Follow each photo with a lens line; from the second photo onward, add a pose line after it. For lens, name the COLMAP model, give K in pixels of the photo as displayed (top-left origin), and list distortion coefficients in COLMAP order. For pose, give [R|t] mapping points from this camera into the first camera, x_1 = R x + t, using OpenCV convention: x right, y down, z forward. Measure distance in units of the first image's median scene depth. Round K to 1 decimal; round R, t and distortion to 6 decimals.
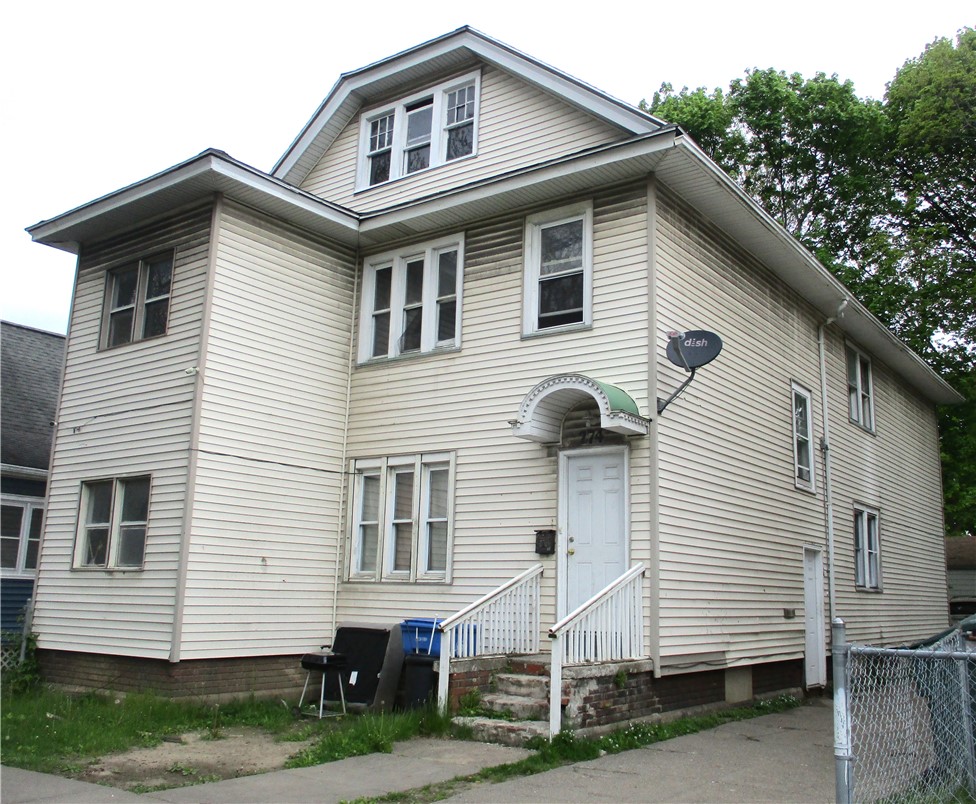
lens RADIAL K [[956.0, 0, 488.0], [0, 956.0, 403.2], [0, 0, 1]] dist [-0.006176, 0.000000]
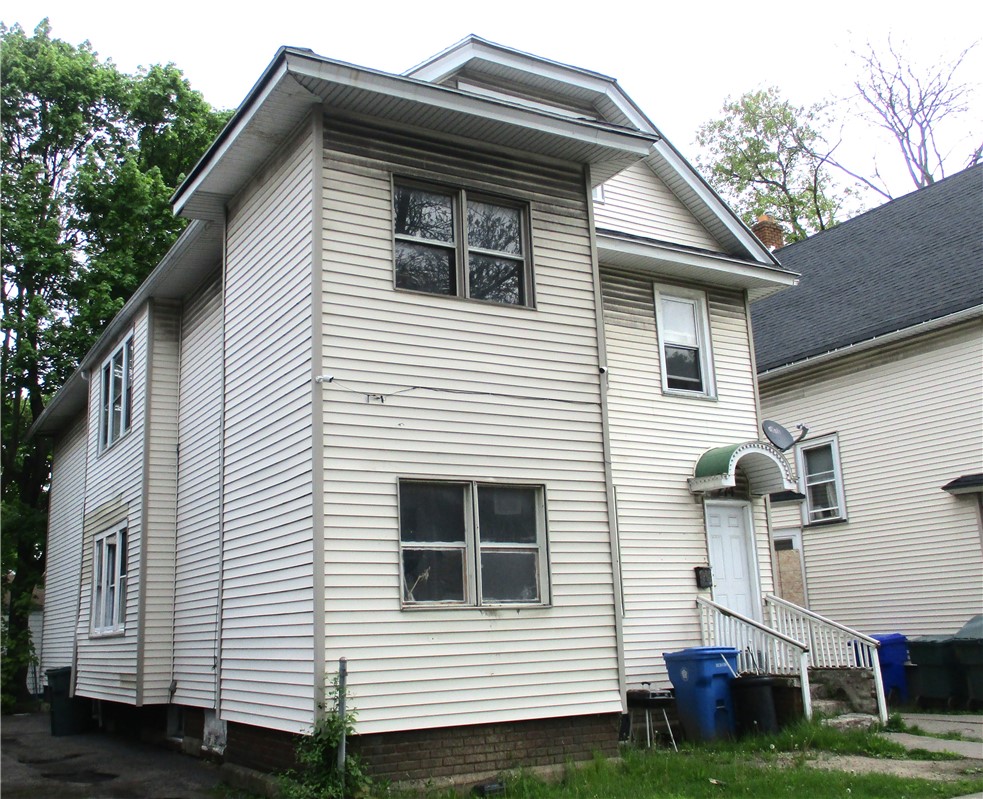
lens RADIAL K [[1052.5, 0, 490.3], [0, 1052.5, 398.2], [0, 0, 1]] dist [-0.013535, 0.000000]
pose [[0.394057, 0.166384, 0.903900, -1.176776], [-0.142560, 0.982639, -0.118729, 0.114519], [-0.907962, -0.082074, 0.410936, 0.693818]]
